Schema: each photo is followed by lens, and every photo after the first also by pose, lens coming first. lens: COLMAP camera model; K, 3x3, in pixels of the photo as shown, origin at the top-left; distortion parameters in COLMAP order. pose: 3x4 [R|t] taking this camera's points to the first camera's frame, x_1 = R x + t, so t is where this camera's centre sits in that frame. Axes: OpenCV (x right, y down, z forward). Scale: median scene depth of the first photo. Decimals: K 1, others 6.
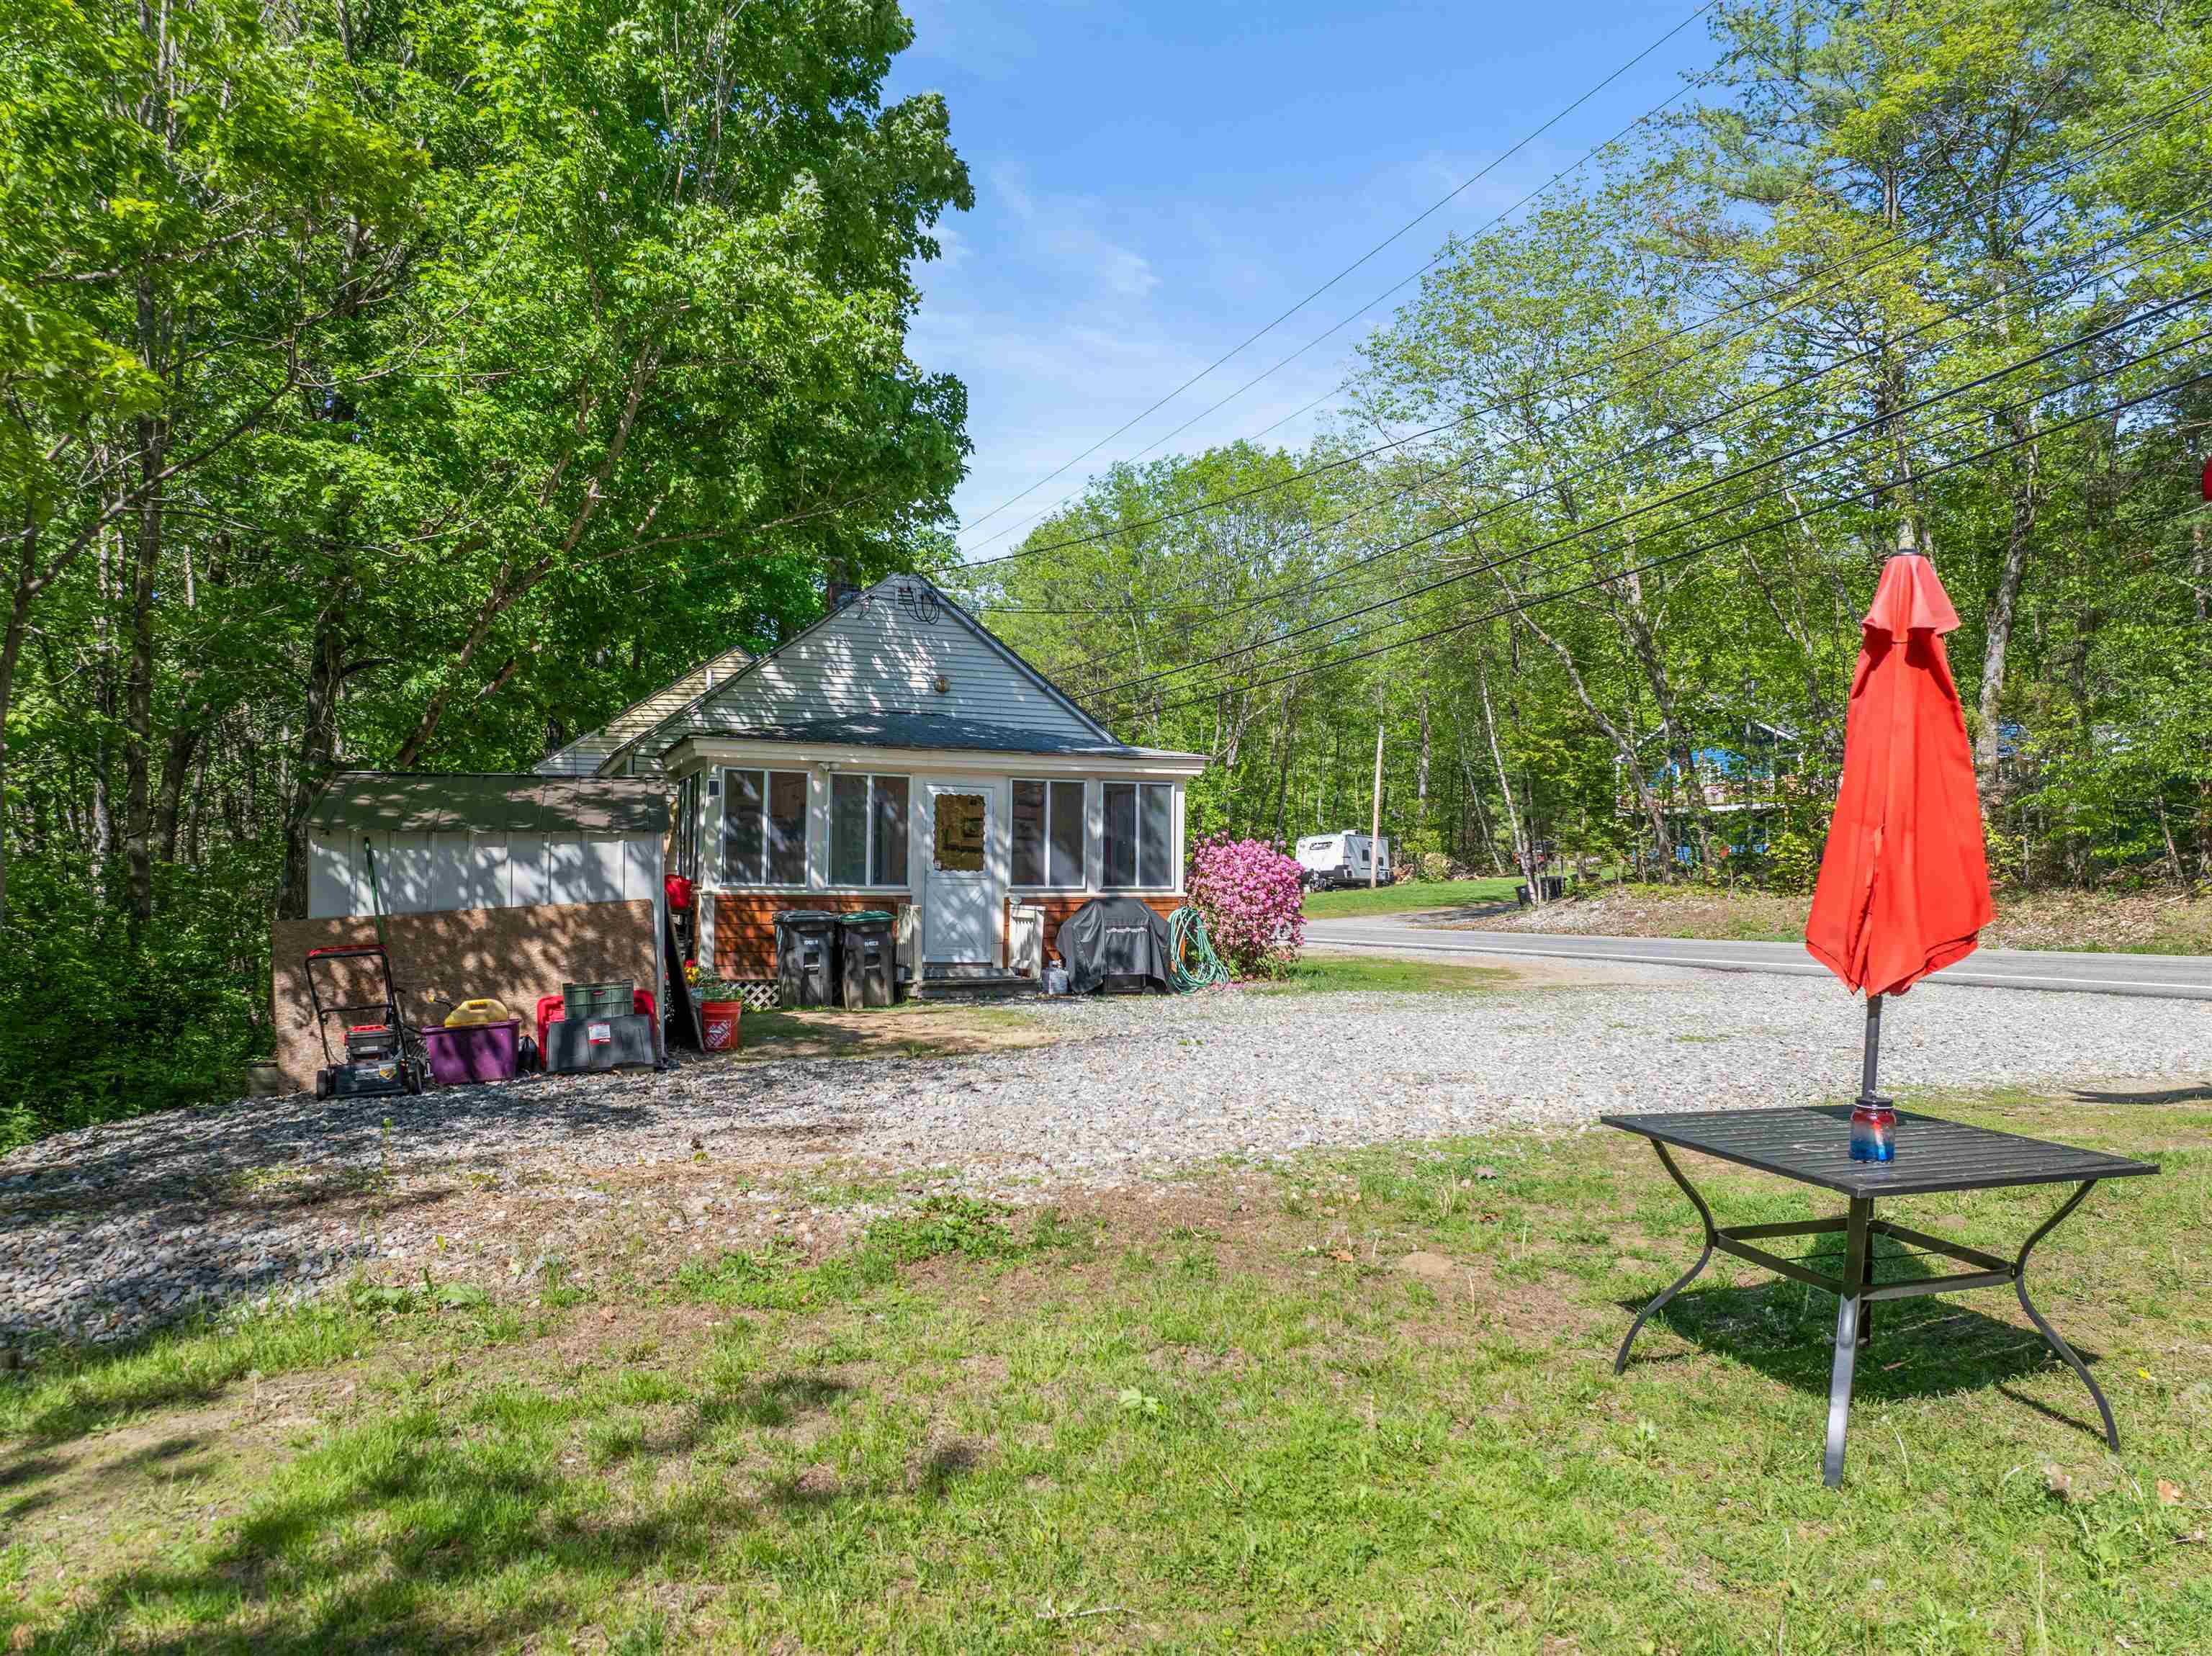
lens RADIAL K [[1492.4, 0, 1106.0], [0, 1492.4, 828.0], [0, 0, 1]] dist [-0.026841, -0.001415]
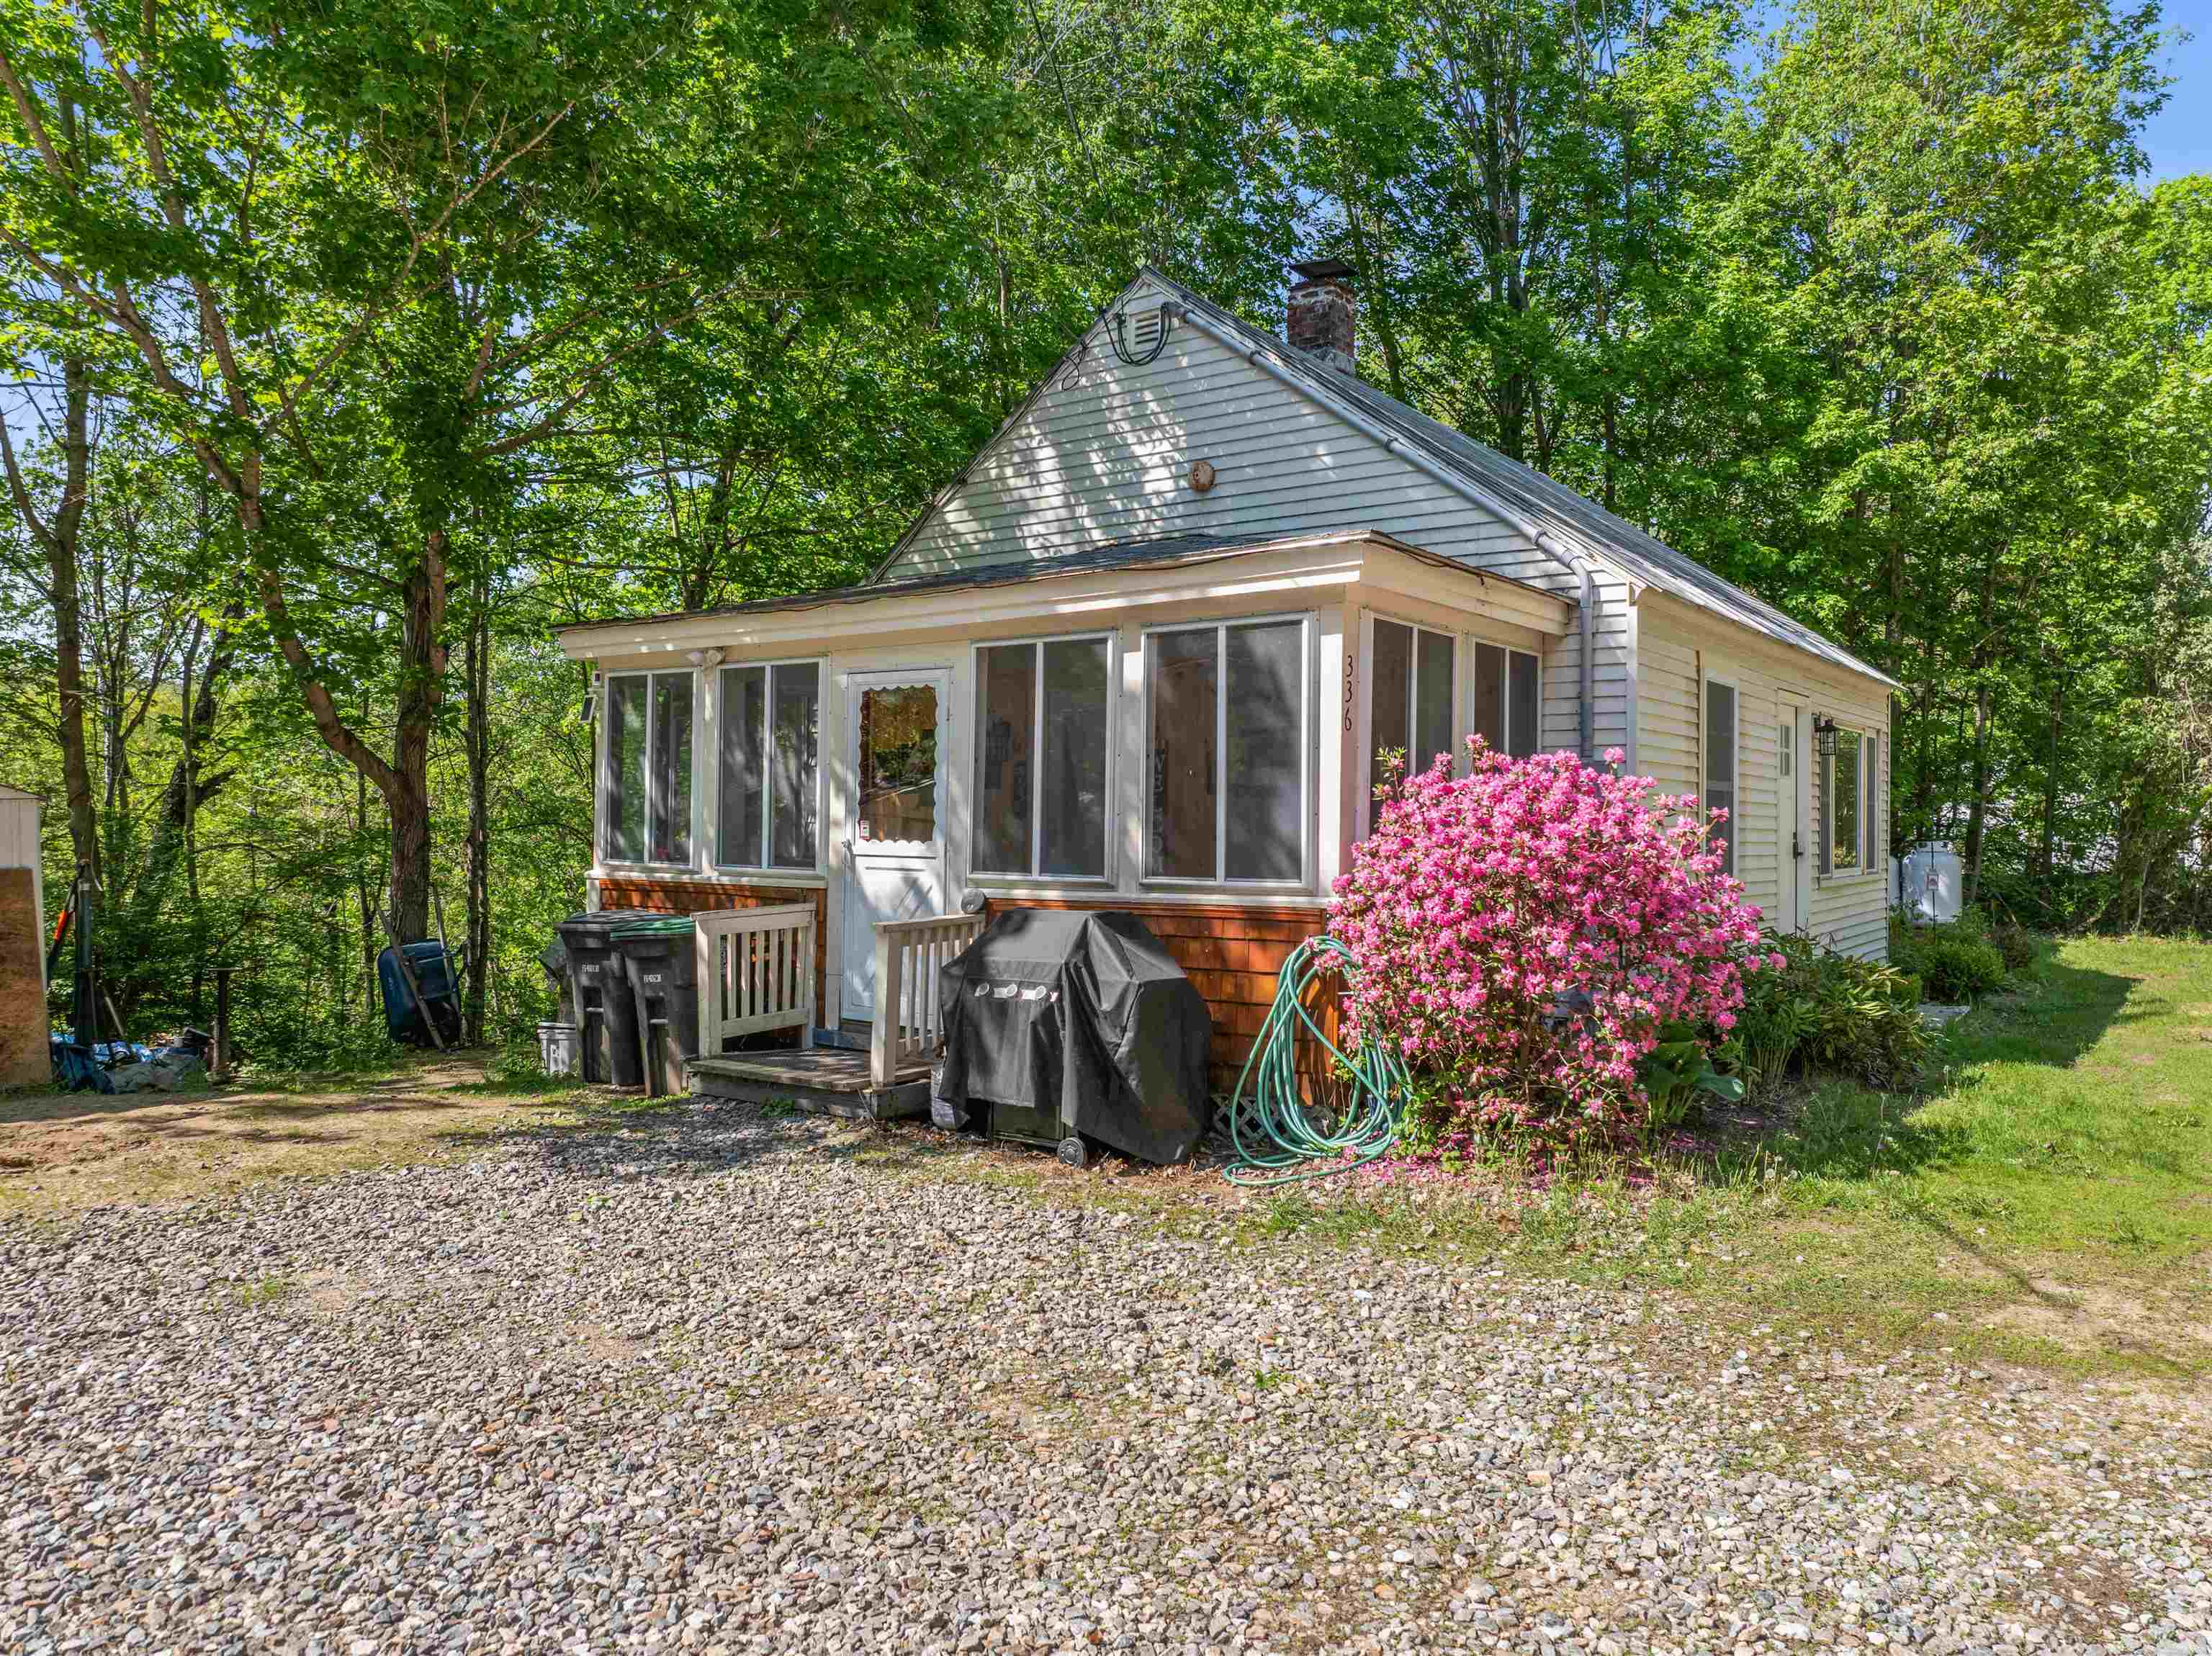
lens RADIAL K [[1492.4, 0, 1106.0], [0, 1492.4, 828.0], [0, 0, 1]] dist [-0.026841, -0.001415]
pose [[0.500858, 0.002706, -0.865525, 0.347324], [0.030731, 0.999309, 0.020907, 0.014668], [0.864984, -0.037070, 0.500429, 0.769432]]
